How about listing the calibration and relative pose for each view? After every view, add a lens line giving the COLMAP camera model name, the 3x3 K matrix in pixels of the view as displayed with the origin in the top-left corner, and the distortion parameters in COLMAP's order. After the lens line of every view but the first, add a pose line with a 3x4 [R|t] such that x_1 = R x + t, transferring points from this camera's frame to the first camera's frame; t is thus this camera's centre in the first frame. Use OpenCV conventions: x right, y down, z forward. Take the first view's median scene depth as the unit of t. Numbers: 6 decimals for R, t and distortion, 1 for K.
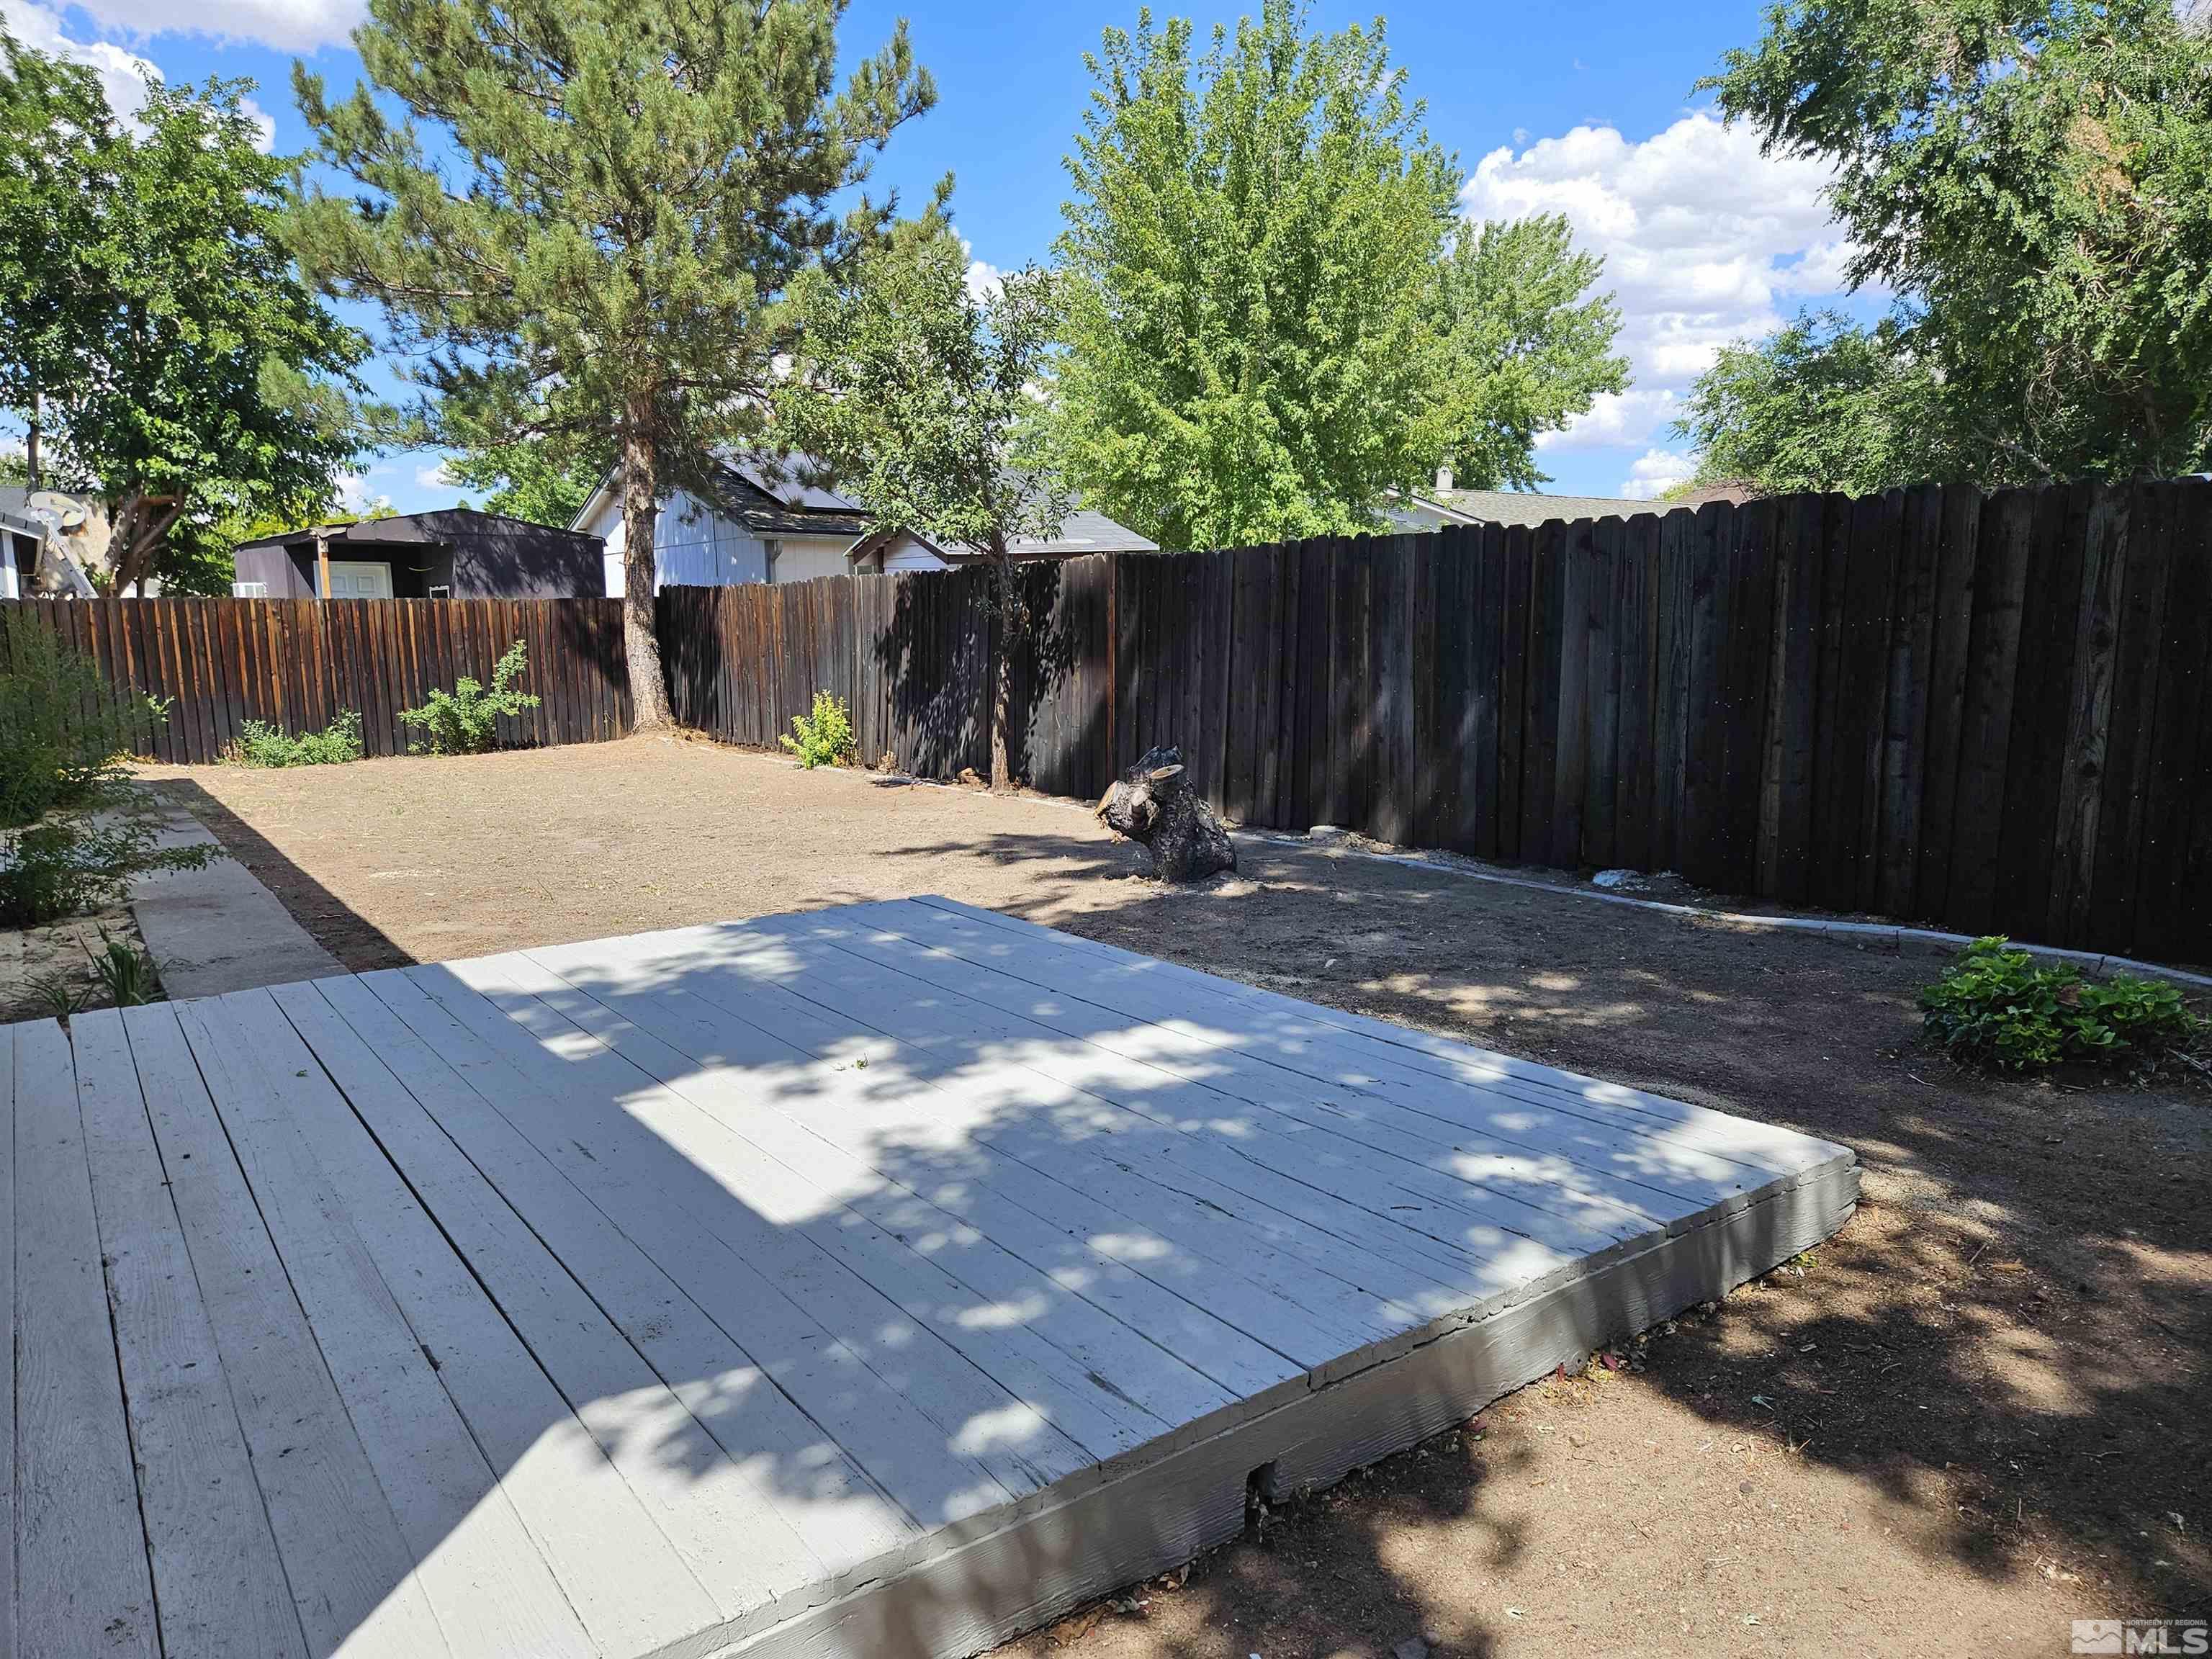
lens RADIAL K [[1482.5, 0, 1098.0], [0, 1482.5, 837.5], [0, 0, 1]] dist [0.044137, 0.001039]
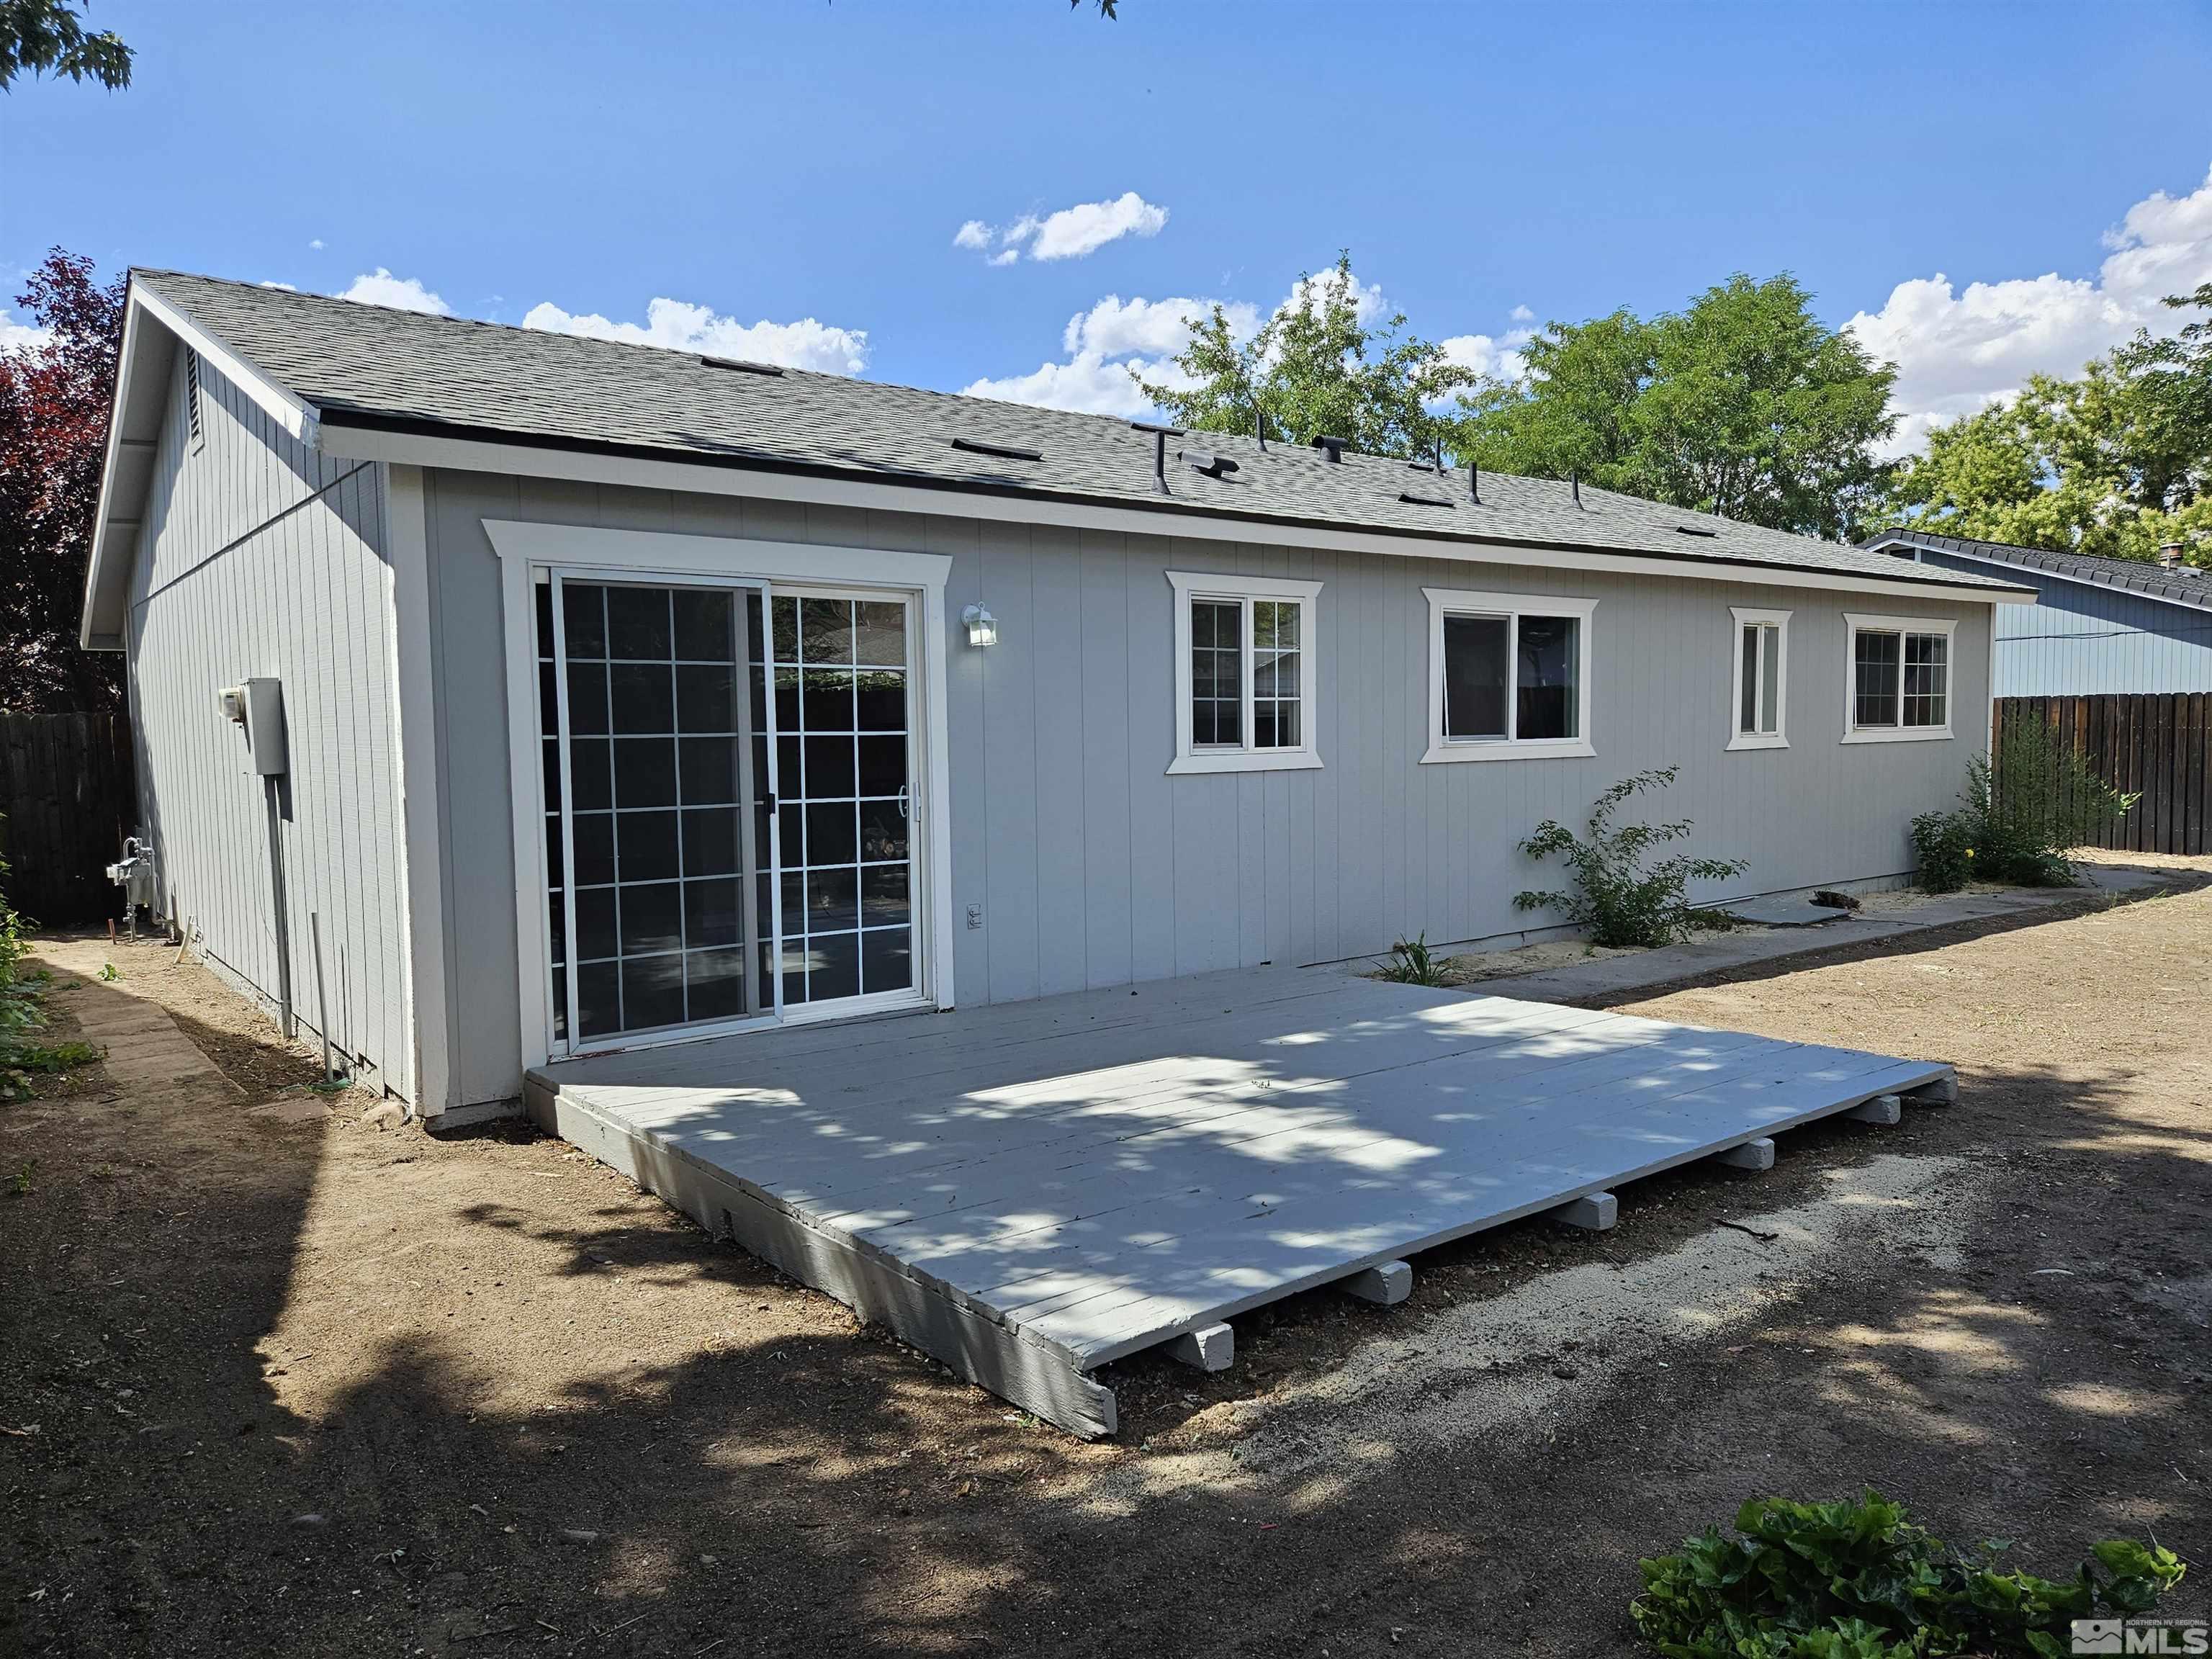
lens RADIAL K [[1482.5, 0, 1097.2], [0, 1482.5, 828.5], [0, 0, 1]] dist [0.044137, 0.001039]
pose [[0.038265, 0.072400, -0.996641, 1.279772], [-0.125173, 0.989863, 0.067102, -0.165190], [0.991397, 0.122185, 0.046939, 0.841512]]
